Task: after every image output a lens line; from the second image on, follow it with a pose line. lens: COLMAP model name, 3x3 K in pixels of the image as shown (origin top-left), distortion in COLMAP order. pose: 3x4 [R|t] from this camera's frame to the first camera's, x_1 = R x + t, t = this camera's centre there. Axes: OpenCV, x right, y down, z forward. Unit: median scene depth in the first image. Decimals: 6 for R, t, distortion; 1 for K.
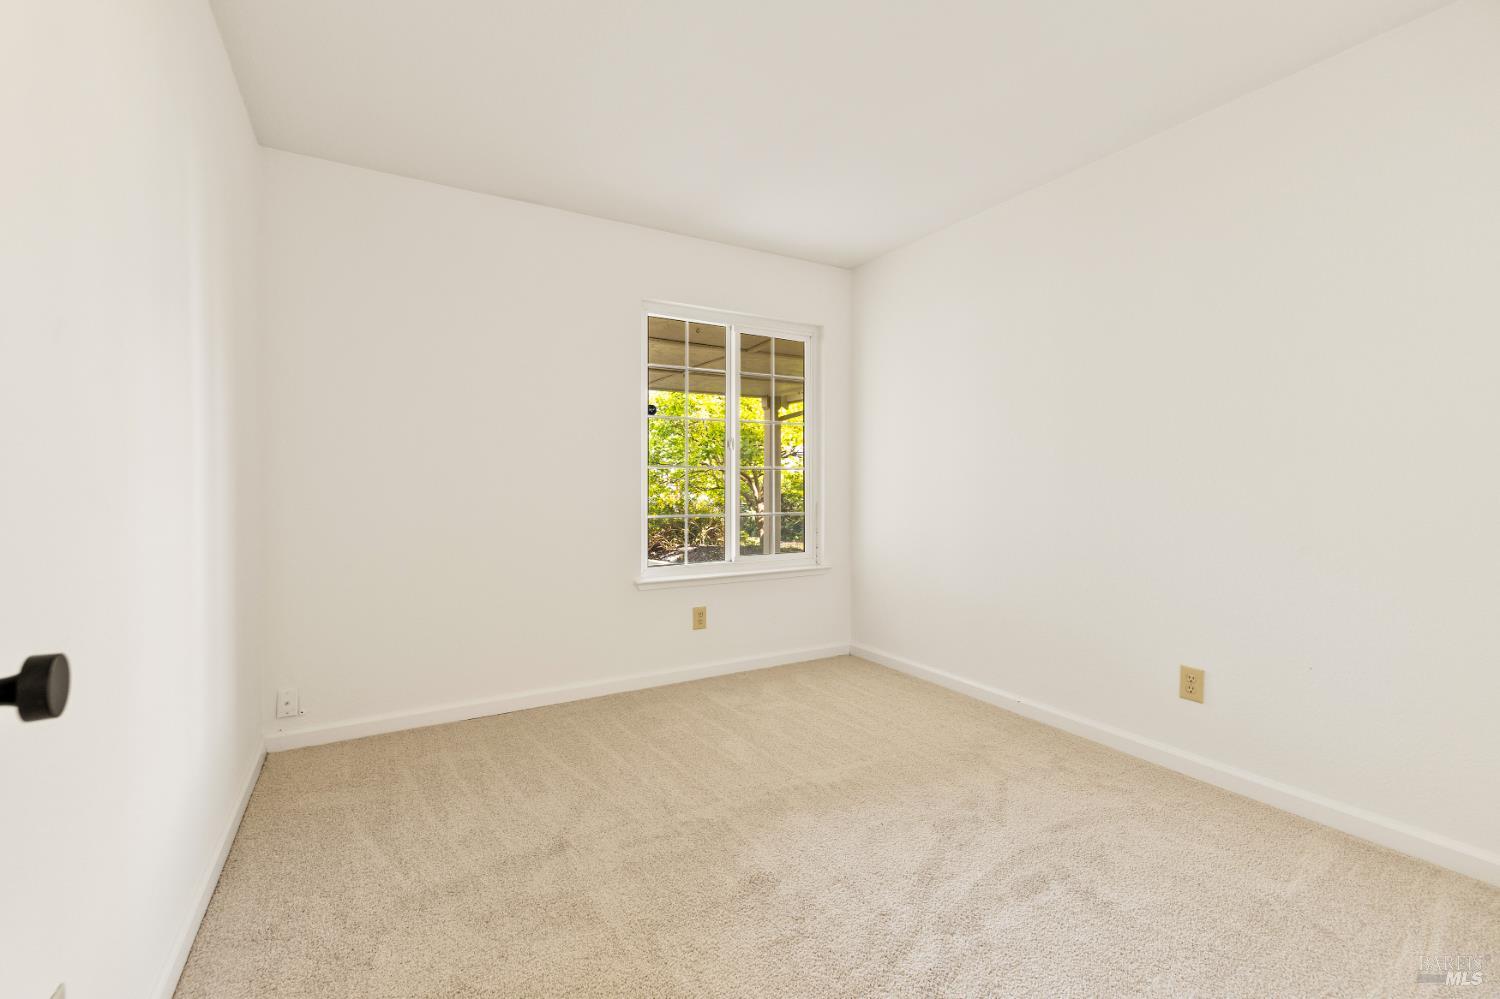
lens RADIAL K [[649.2, 0, 743.8], [0, 649.2, 492.3], [0, 0, 1]] dist [0.001806, 0.000446]
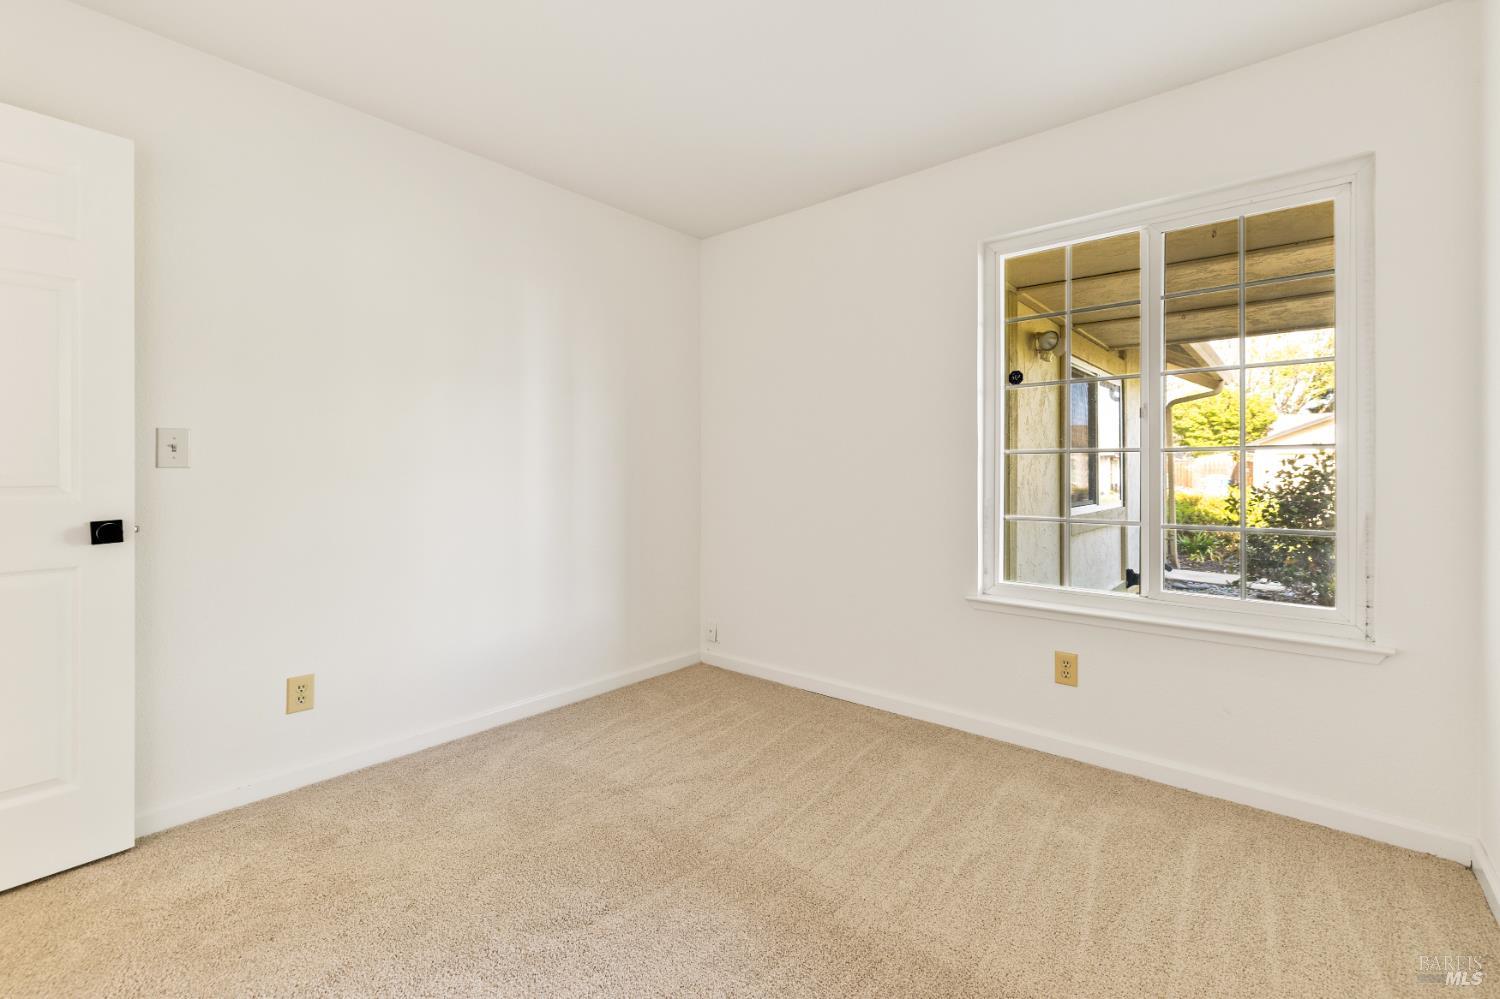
lens RADIAL K [[675.5, 0, 784.0], [0, 675.5, 468.8], [0, 0, 1]] dist [-0.001050, 0.000142]
pose [[0.338073, -0.001297, -0.941119, 0.522323], [-0.016642, 0.999834, -0.007356, -0.010103], [0.940973, 0.018149, 0.337995, 0.479629]]
